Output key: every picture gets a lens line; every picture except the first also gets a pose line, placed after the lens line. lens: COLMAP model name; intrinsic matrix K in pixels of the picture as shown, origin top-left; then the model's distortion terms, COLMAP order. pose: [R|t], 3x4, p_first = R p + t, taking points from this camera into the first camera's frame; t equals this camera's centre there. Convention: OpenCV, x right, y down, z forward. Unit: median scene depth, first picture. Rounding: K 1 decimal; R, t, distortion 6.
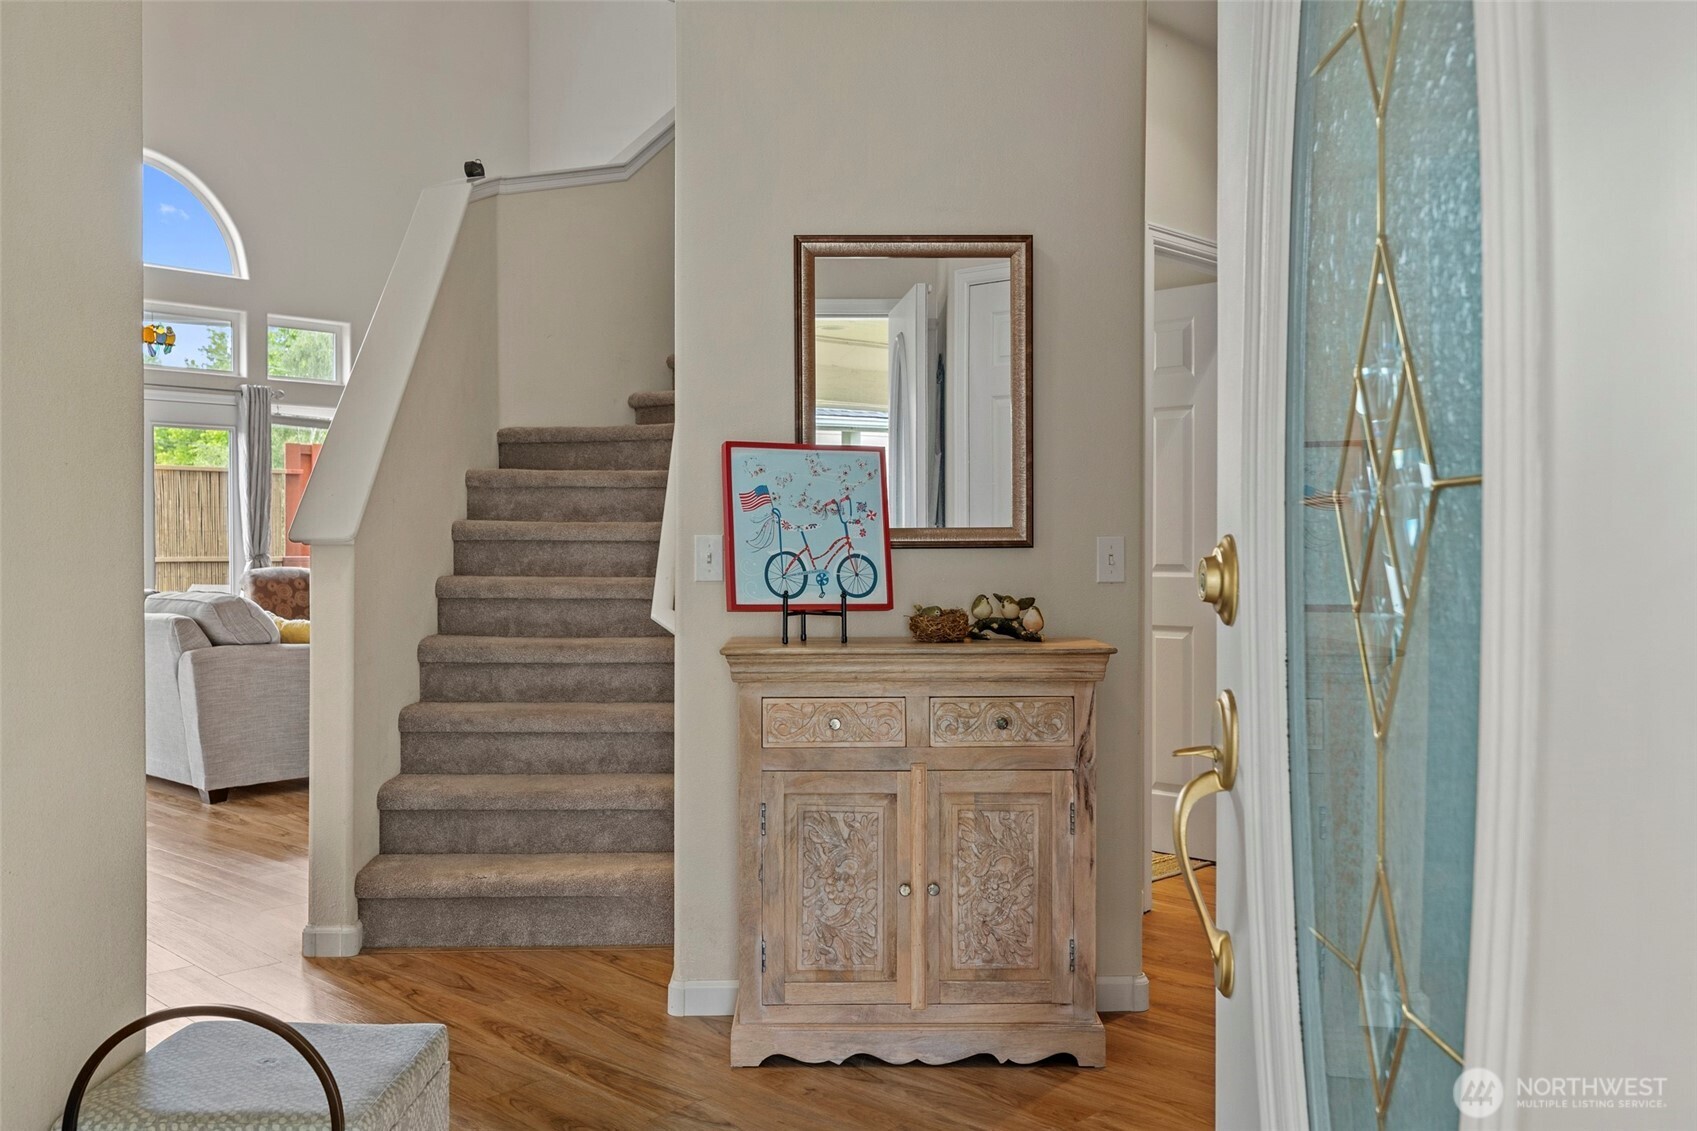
lens RADIAL K [[1459.5, 0, 848.5], [0, 1459.5, 565.5], [0, 0, 1]] dist [0.006763, 0.004729]
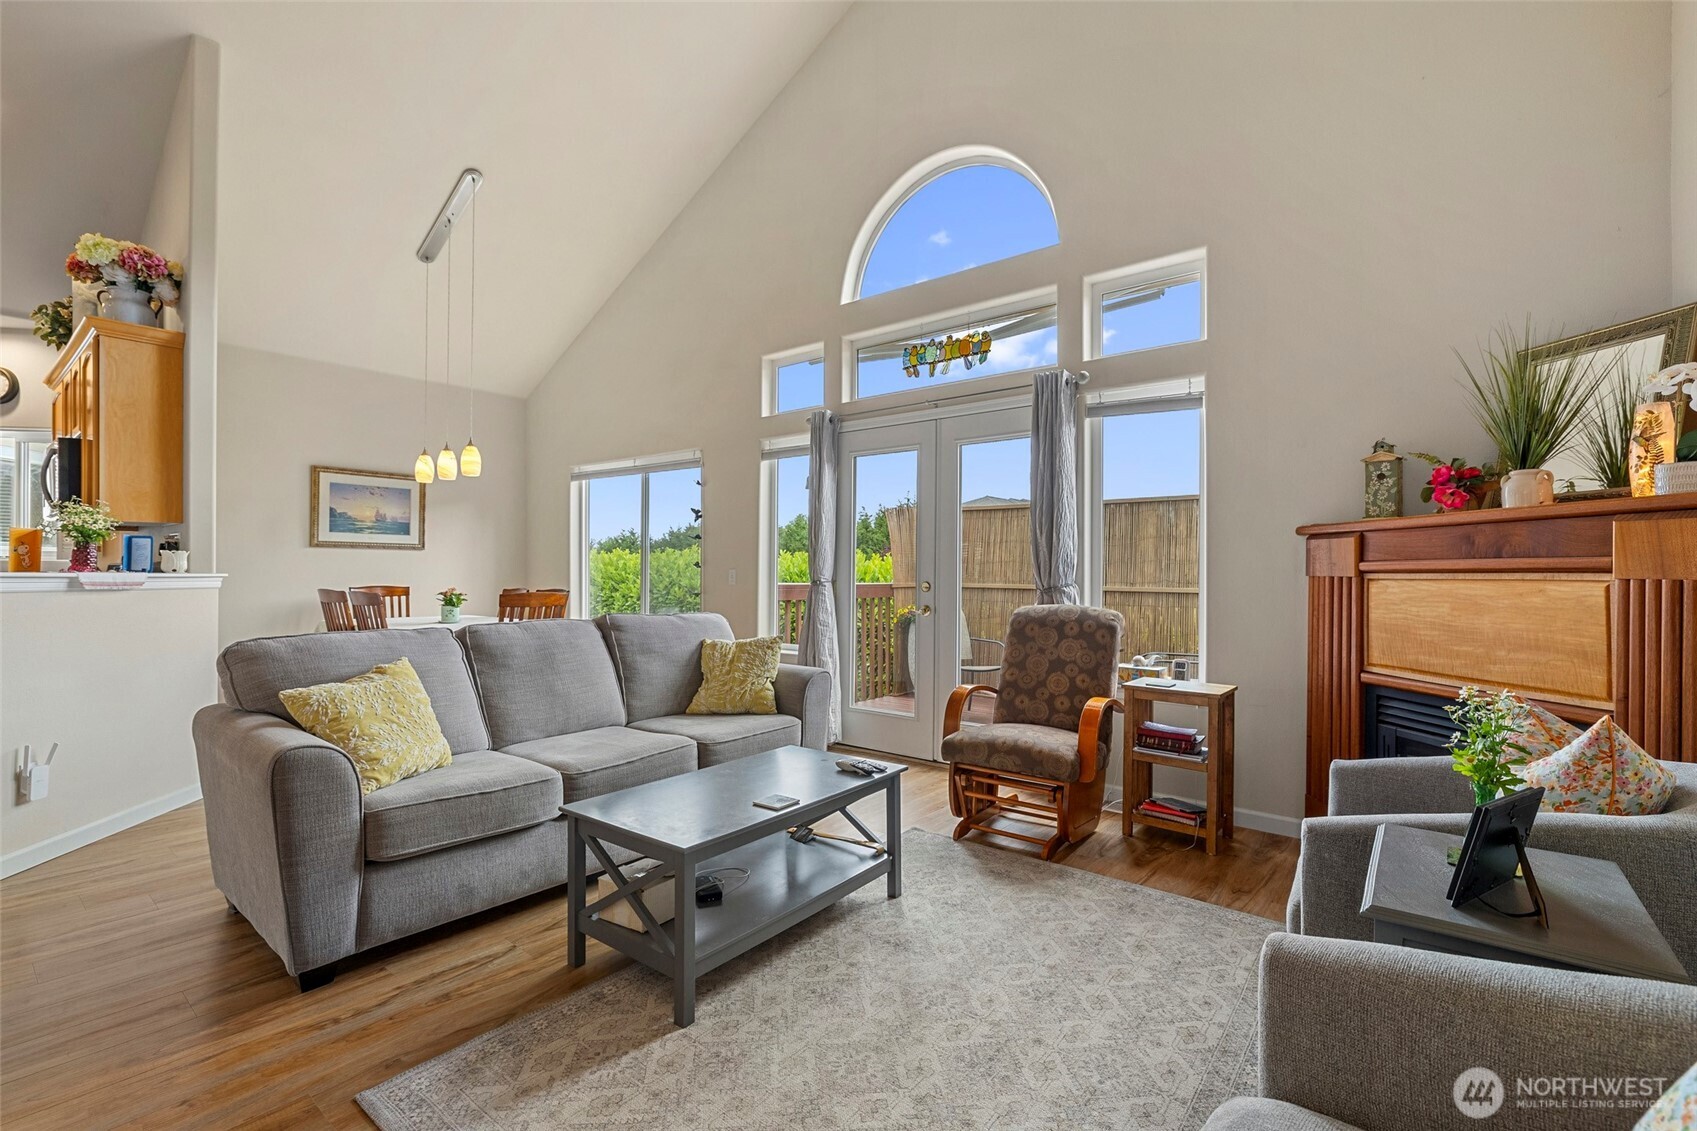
lens RADIAL K [[760.1, 0, 848.5], [0, 760.1, 565.5], [0, 0, 1]] dist [-0.001421, -0.000035]
pose [[0.079027, -0.009110, -0.996831, -0.006524], [-0.018808, 0.999767, -0.010628, -0.012876], [0.996695, 0.019588, 0.078837, 0.857144]]
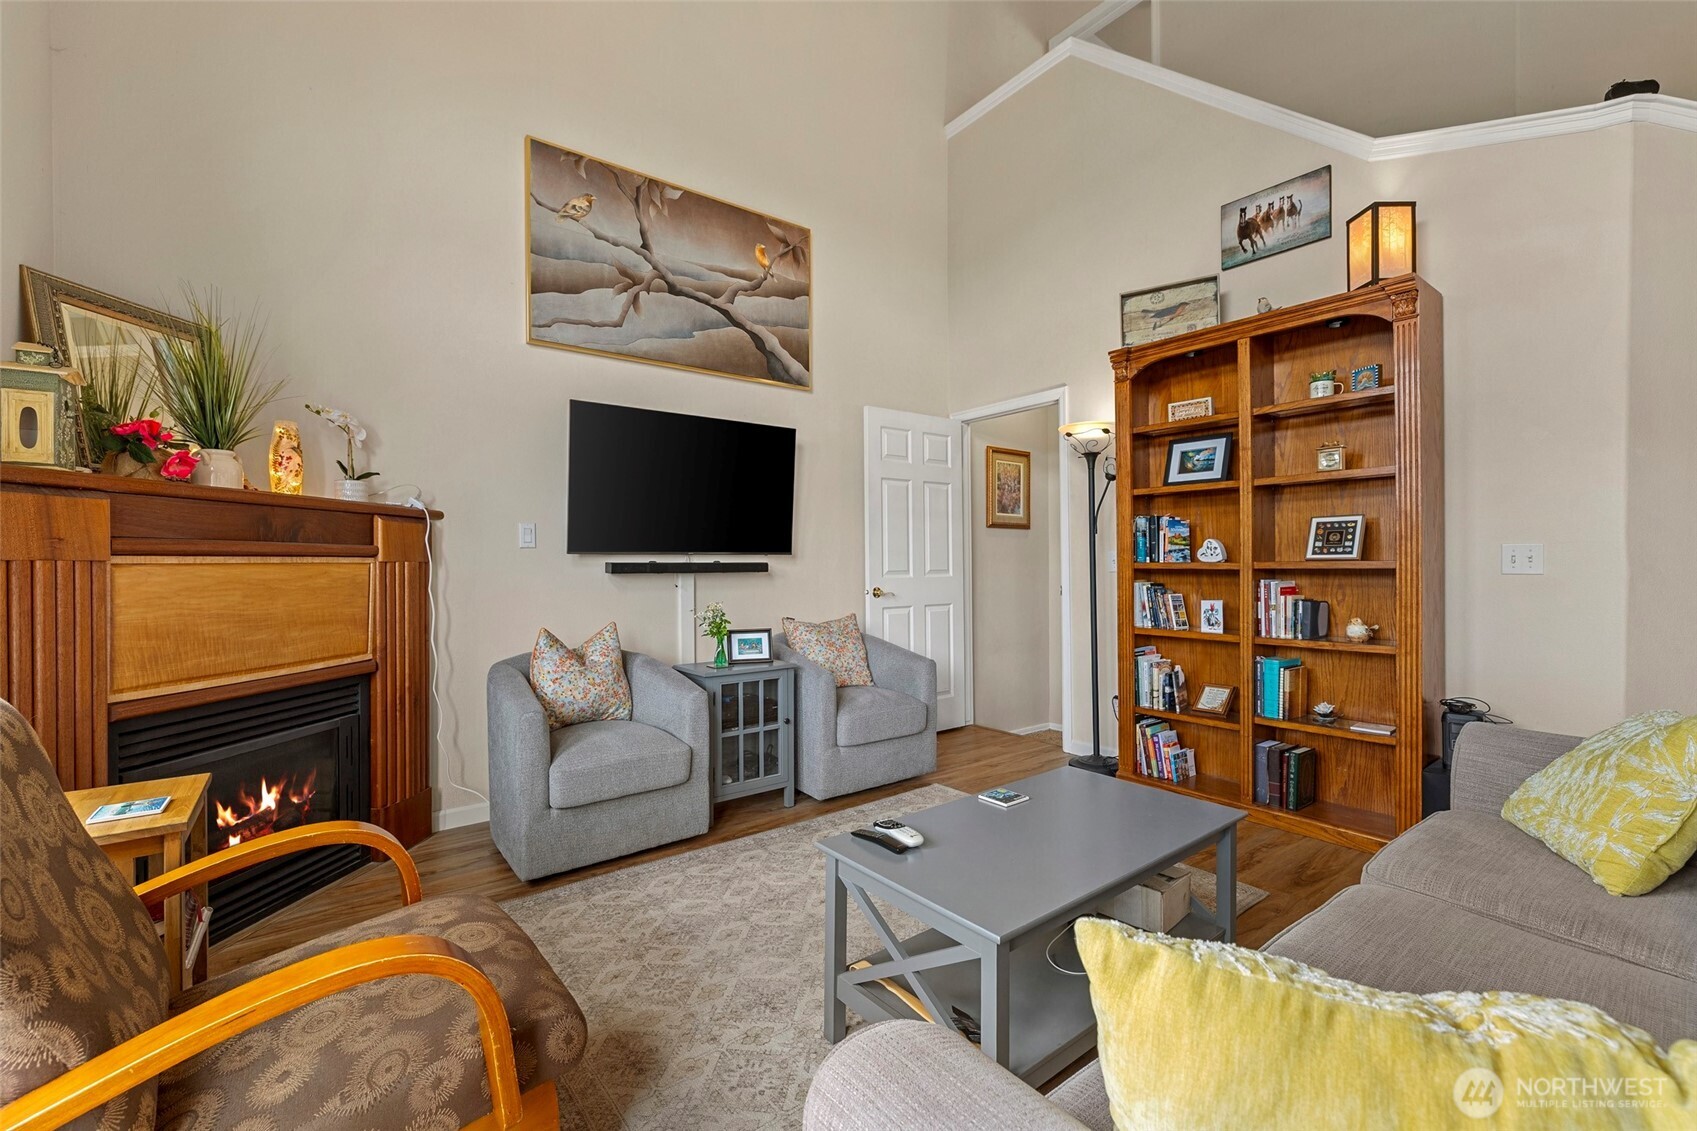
lens RADIAL K [[720.4, 0, 854.9], [0, 720.4, 566.0], [0, 0, 1]] dist [0.000323, 0.000267]
pose [[0.157694, -0.004515, 0.987478, -0.455750], [0.018978, 0.999819, 0.001541, -0.010668], [-0.987306, 0.018497, 0.157751, 0.863160]]
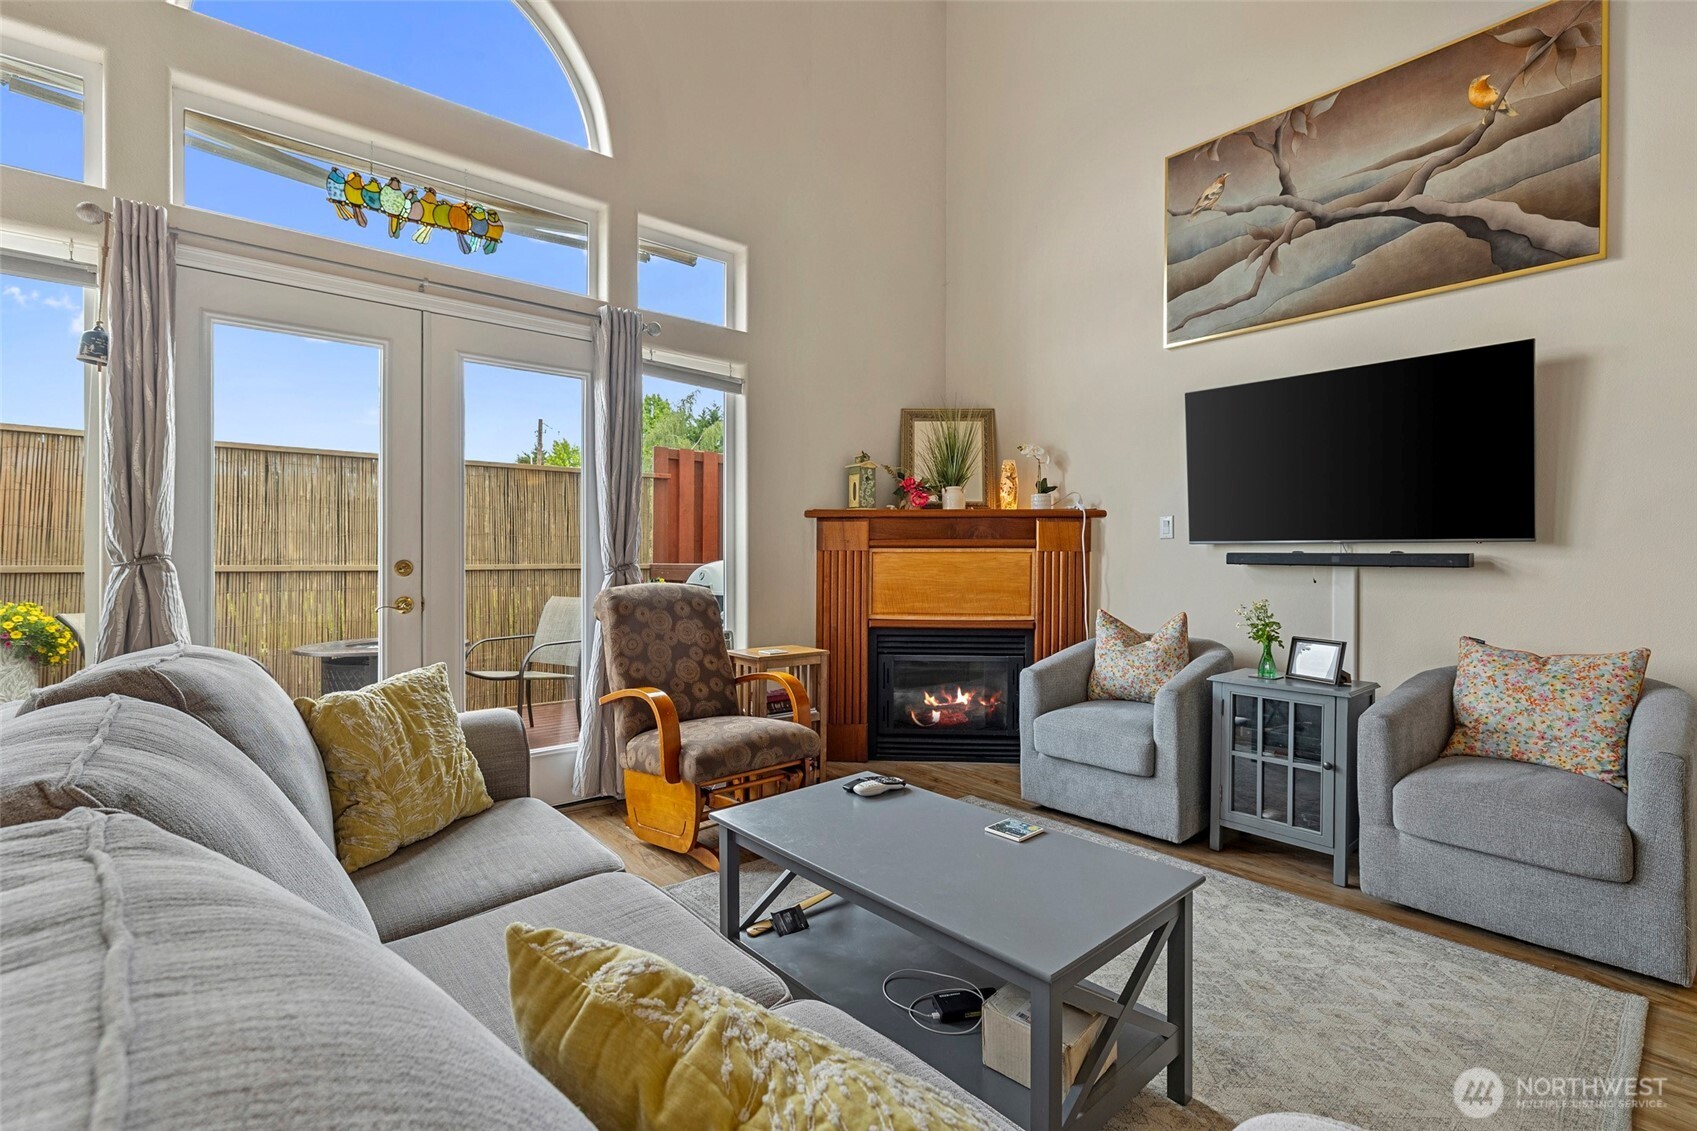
lens RADIAL K [[771.8, 0, 848.7], [0, 771.8, 558.4], [0, 0, 1]] dist [-0.001461, 0.000917]
pose [[0.994165, 0.003421, -0.107813, -0.262636], [-0.004212, 0.999966, -0.007117, -0.008096], [0.107785, 0.007529, 0.994146, 0.659384]]
